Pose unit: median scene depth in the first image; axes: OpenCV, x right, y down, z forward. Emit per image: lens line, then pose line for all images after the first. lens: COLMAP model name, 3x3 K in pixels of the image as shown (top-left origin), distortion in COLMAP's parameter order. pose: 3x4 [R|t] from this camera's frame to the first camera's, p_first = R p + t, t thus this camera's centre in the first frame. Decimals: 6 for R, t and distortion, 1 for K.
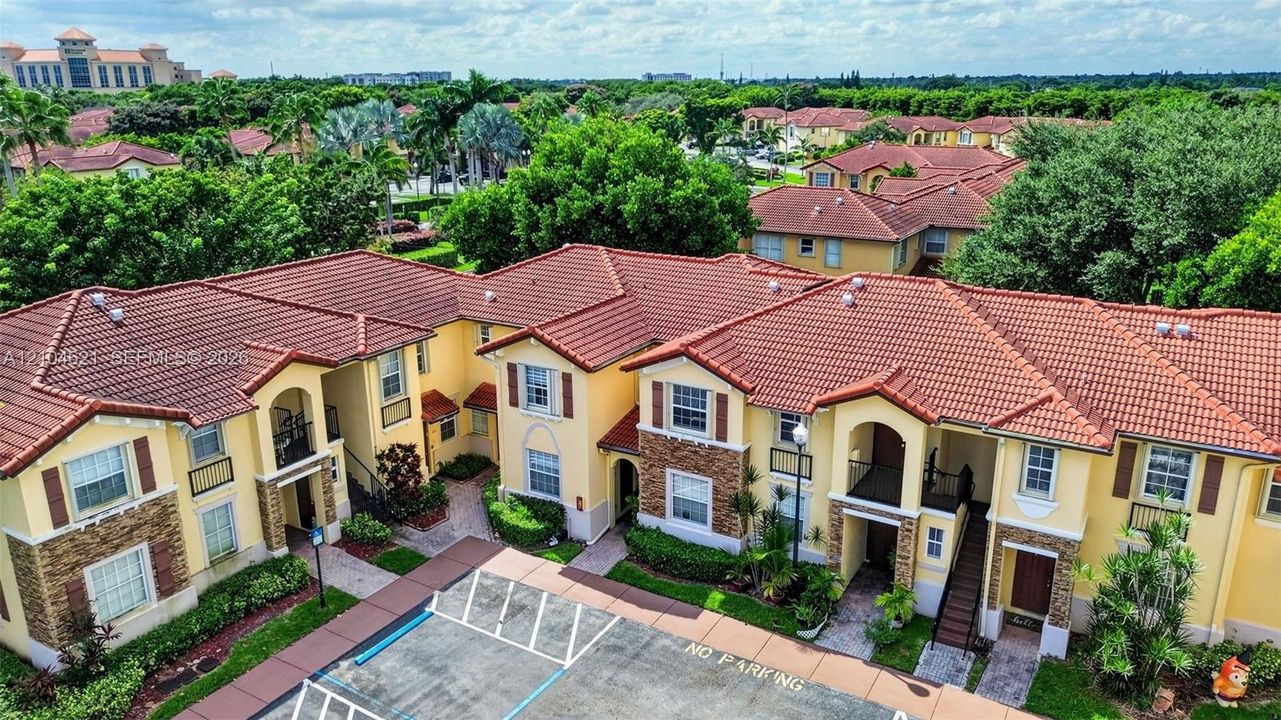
lens RADIAL K [[884.7, 0, 640.5], [0, 884.7, 360.0], [0, 0, 1]] dist [0.000660, -0.000037]
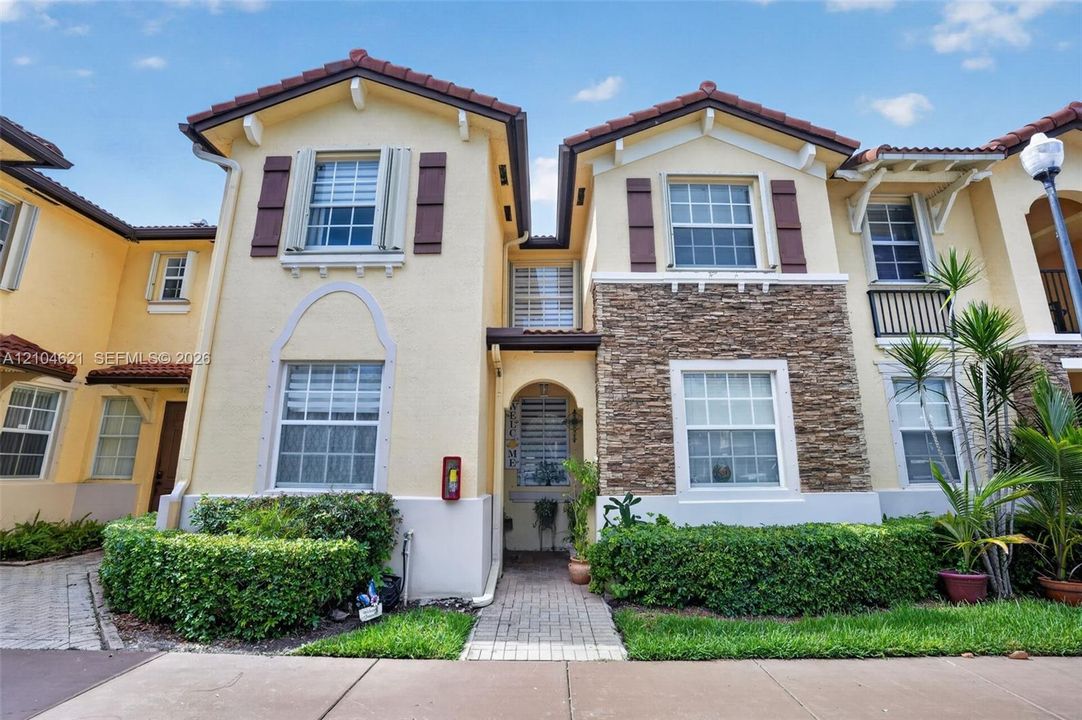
lens RADIAL K [[502.0, 0, 539.5], [0, 502.0, 354.9], [0, 0, 1]] dist [-0.070924, 0.024788]
pose [[0.862792, 0.124957, 0.489873, -0.143970], [0.138962, 0.873034, -0.467441, 0.220678], [-0.486086, 0.471379, 0.735882, 0.829626]]
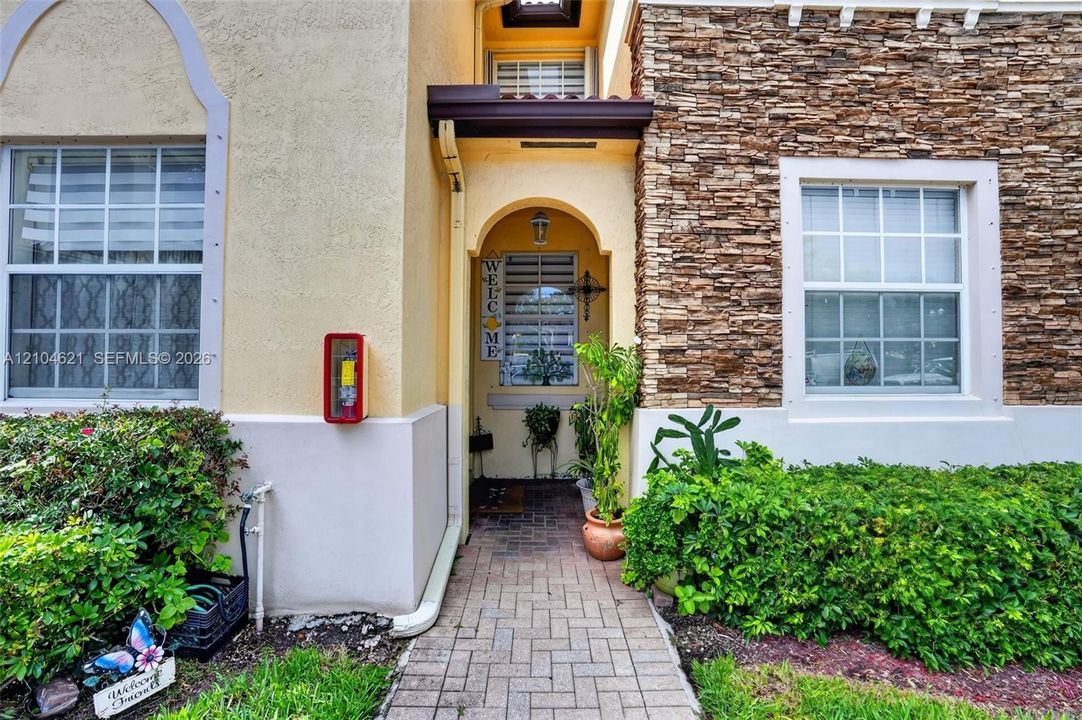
lens RADIAL K [[502.0, 0, 539.5], [0, 502.0, 354.9], [0, 0, 1]] dist [-0.070924, 0.024788]
pose [[0.857952, 0.021786, 0.513267, -0.086422], [0.140762, 0.950895, -0.275652, 0.192160], [-0.494069, 0.308744, 0.812756, 0.922073]]
